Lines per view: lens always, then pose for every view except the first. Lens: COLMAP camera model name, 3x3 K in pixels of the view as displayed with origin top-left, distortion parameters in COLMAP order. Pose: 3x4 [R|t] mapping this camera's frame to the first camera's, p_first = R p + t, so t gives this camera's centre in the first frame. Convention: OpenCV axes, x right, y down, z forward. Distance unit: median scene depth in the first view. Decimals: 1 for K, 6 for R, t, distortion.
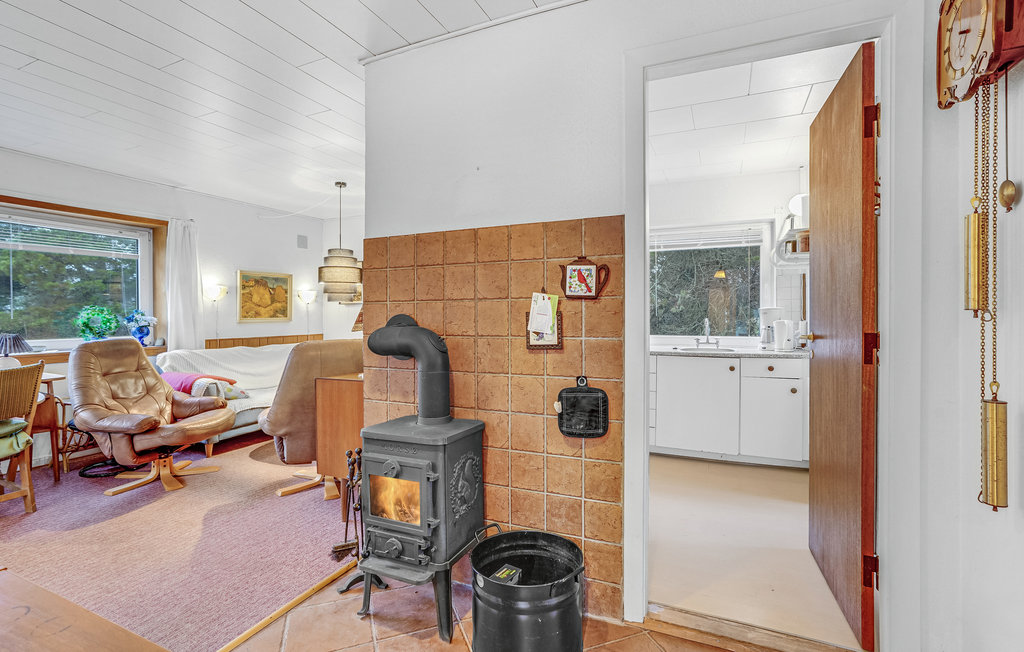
lens RADIAL K [[473.6, 0, 507.5], [0, 473.6, 316.6], [0, 0, 1]] dist [-0.049883, 0.023191]
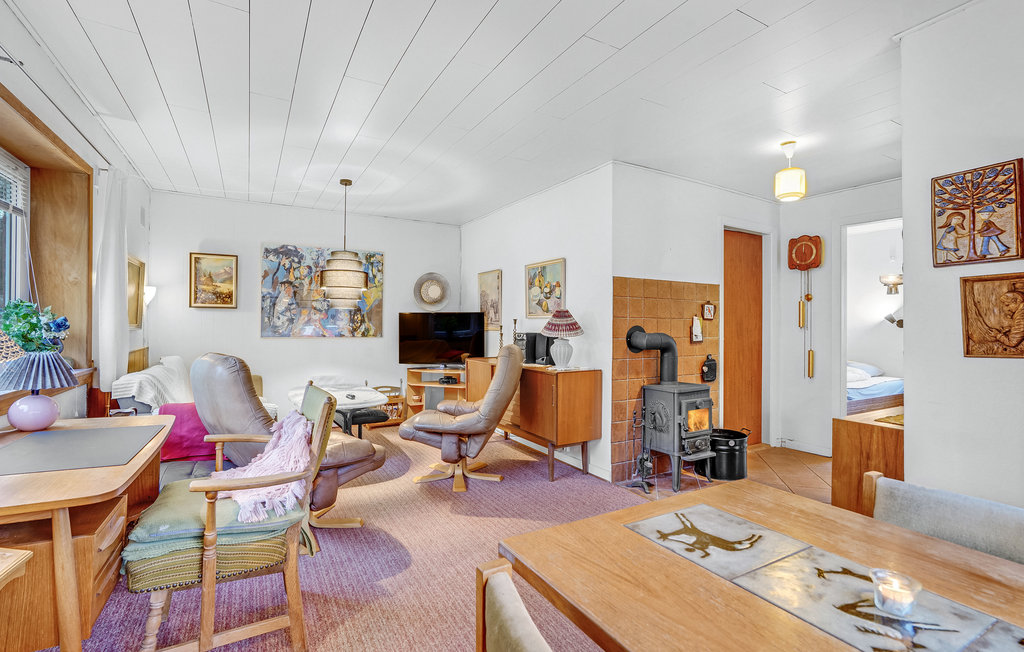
lens RADIAL K [[474.0, 0, 506.5], [0, 474.0, 324.7], [0, 0, 1]] dist [-0.047453, 0.022008]
pose [[0.592487, 0.008869, 0.805531, -1.308076], [-0.009691, 0.999946, -0.003882, 0.001778], [-0.805522, -0.005506, 0.592540, 0.272927]]
